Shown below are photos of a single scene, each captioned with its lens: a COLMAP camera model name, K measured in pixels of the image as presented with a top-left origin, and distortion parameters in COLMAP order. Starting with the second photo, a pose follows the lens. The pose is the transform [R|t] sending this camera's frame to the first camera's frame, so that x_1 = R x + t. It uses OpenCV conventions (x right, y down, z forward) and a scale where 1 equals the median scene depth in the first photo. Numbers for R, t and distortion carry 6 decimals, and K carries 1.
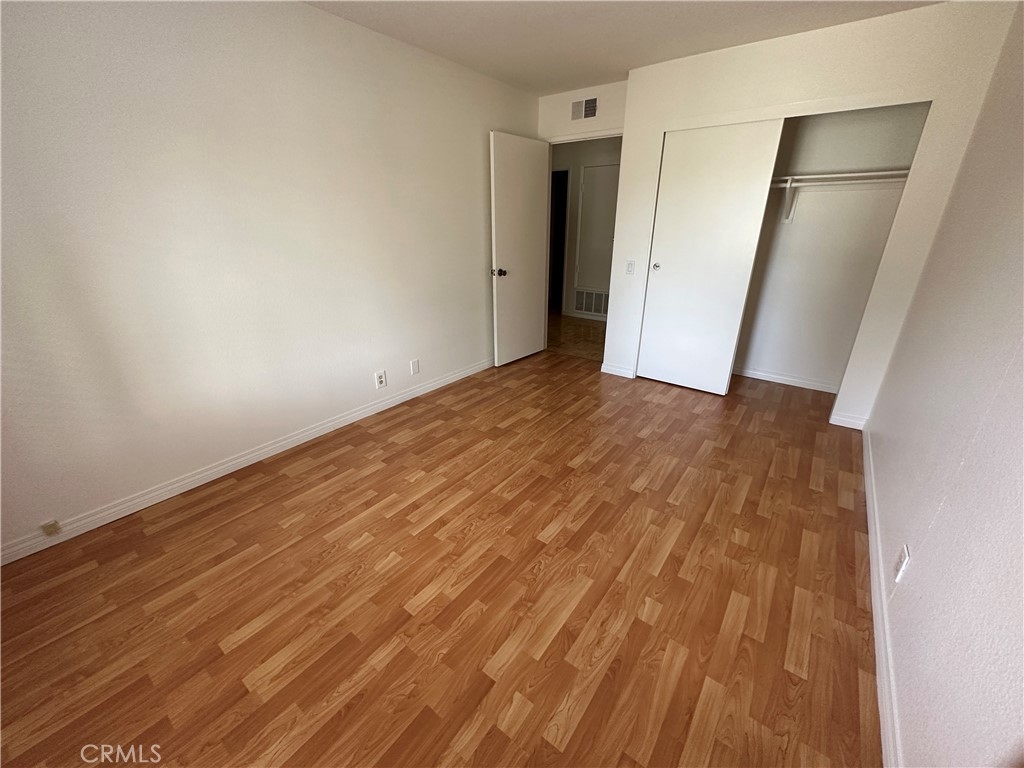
lens RADIAL K [[406.4, 0, 510.4], [0, 406.4, 384.7], [0, 0, 1]] dist [-0.006007, 0.001231]
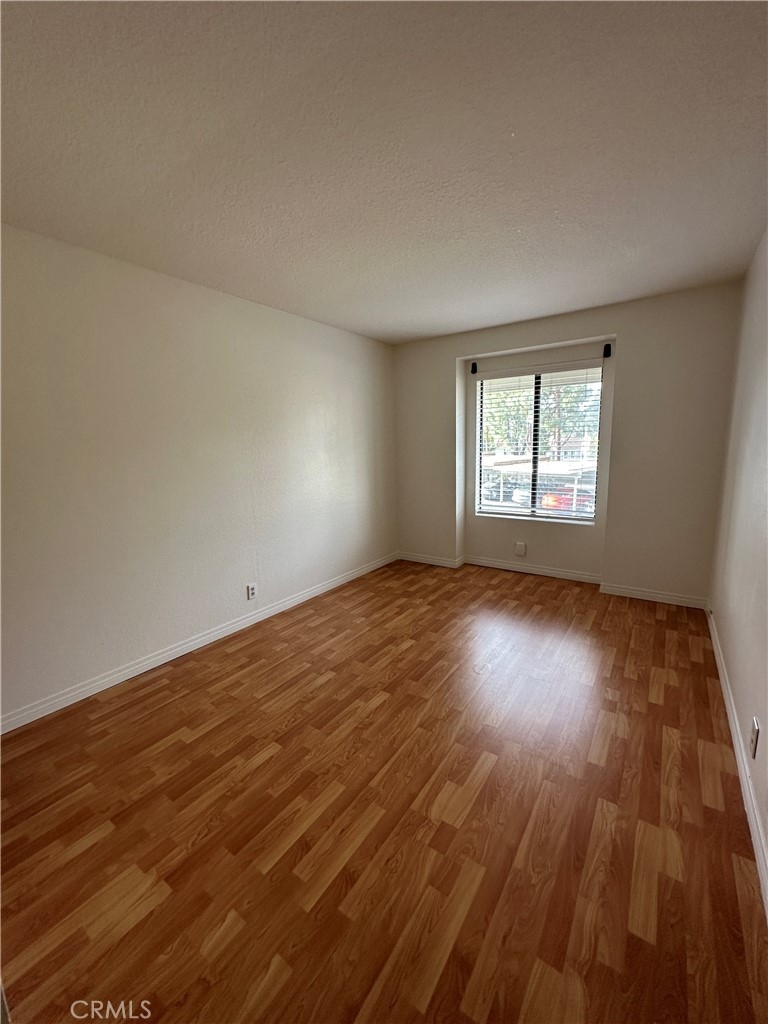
lens RADIAL K [[406.4, 0, 384.1], [0, 406.4, 515.7], [0, 0, 1]] dist [-0.006007, 0.001231]
pose [[-0.998585, 0.033366, -0.041407, 0.194792], [0.006672, 0.851122, 0.524926, -0.693206], [0.052757, 0.523907, -0.850140, 1.723497]]
